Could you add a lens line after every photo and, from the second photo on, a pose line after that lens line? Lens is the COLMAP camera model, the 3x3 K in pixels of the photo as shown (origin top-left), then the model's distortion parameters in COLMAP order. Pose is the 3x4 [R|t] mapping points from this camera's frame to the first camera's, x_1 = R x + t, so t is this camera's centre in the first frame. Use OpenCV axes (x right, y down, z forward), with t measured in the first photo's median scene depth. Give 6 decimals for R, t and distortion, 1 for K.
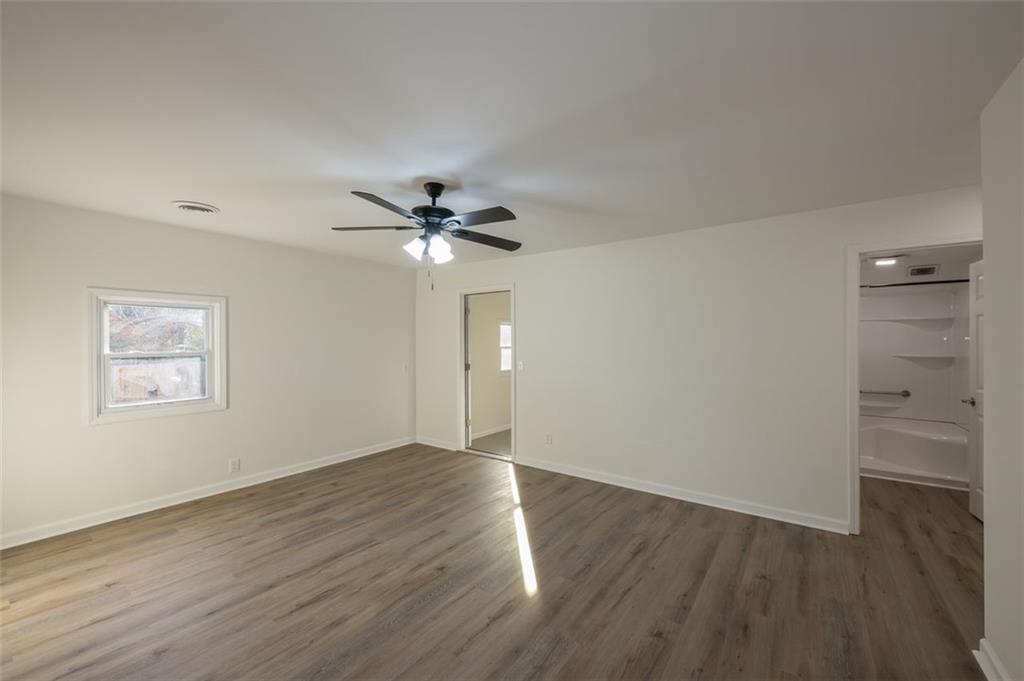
lens RADIAL K [[410.5, 0, 504.0], [0, 410.5, 349.0], [0, 0, 1]] dist [0.000164, -0.000053]
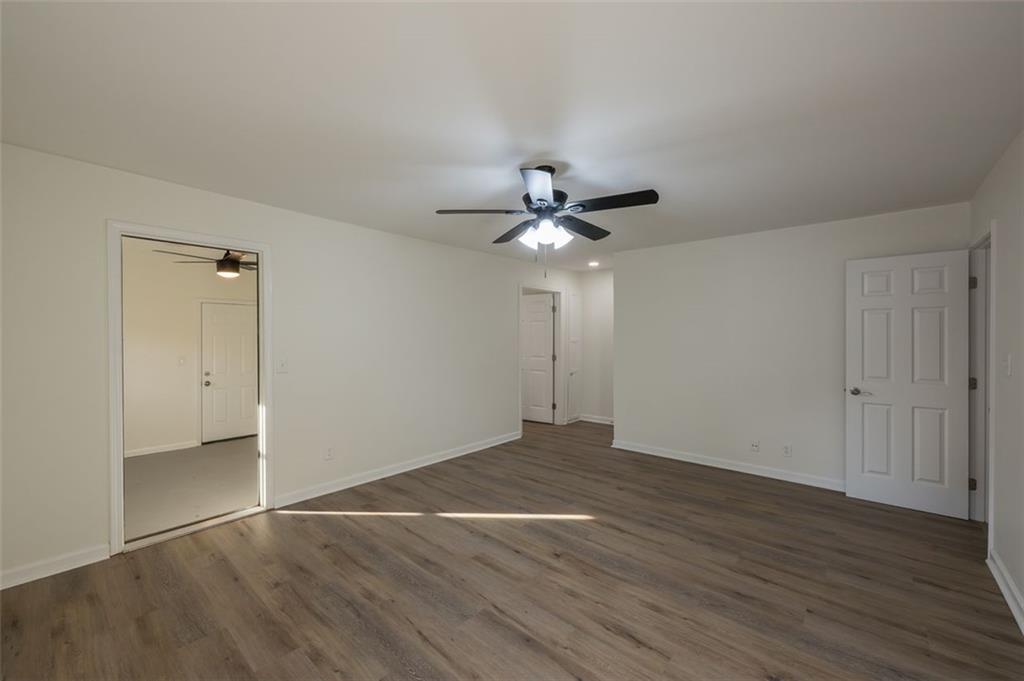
lens RADIAL K [[410.5, 0, 525.9], [0, 410.5, 331.9], [0, 0, 1]] dist [0.000164, -0.000053]
pose [[0.053785, 0.009272, 0.998509, -1.131197], [0.013269, 0.999862, -0.010000, -0.001477], [-0.998464, 0.013787, 0.053655, 0.987678]]
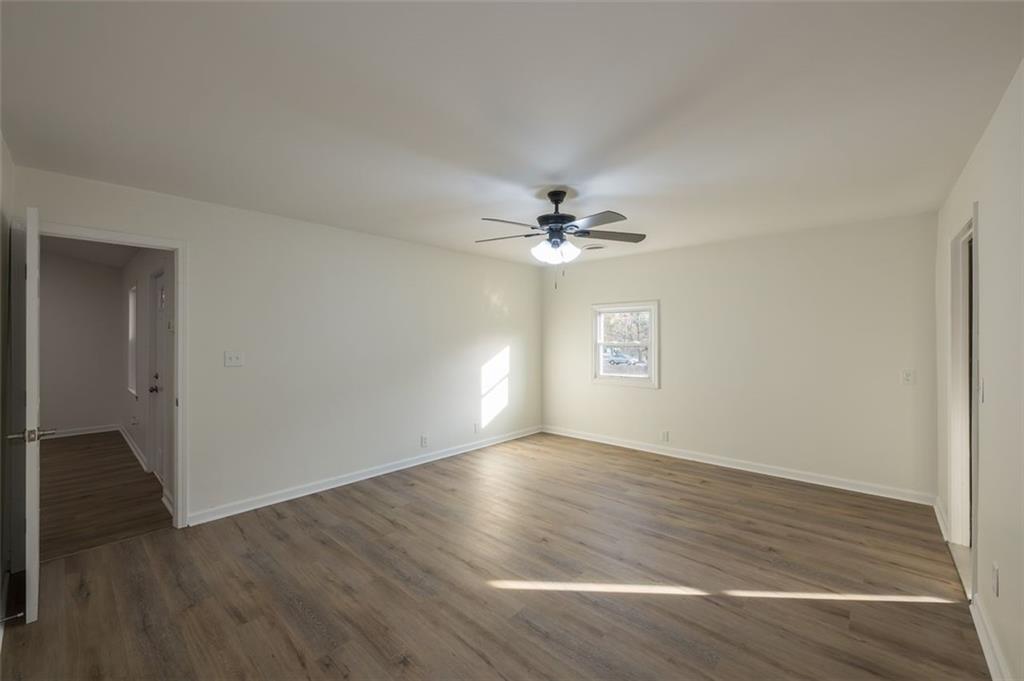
lens RADIAL K [[410.5, 0, 508.2], [0, 410.5, 340.2], [0, 0, 1]] dist [0.000164, -0.000053]
pose [[-0.098861, 0.011020, -0.995040, 0.929511], [-0.016093, 0.999790, 0.012671, -0.017117], [0.994971, 0.017266, -0.098663, 0.975242]]
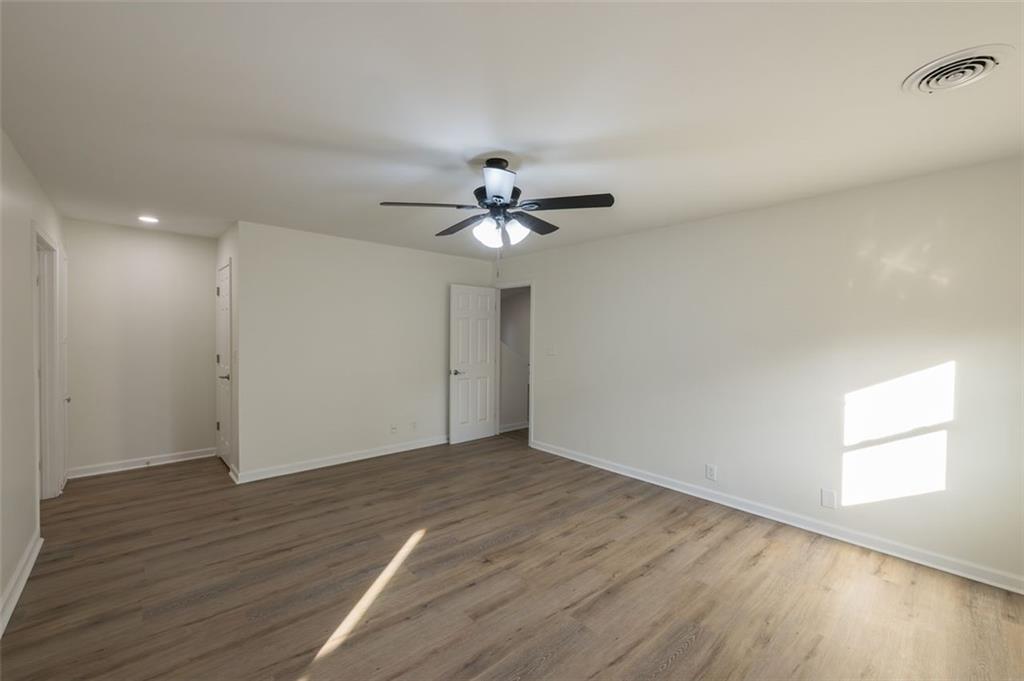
lens RADIAL K [[410.5, 0, 504.4], [0, 410.5, 338.1], [0, 0, 1]] dist [0.000164, -0.000053]
pose [[-0.980488, -0.013125, 0.196139, -0.369148], [-0.009253, 0.999744, 0.020643, -0.019873], [-0.196360, 0.018425, -0.980359, 1.893765]]
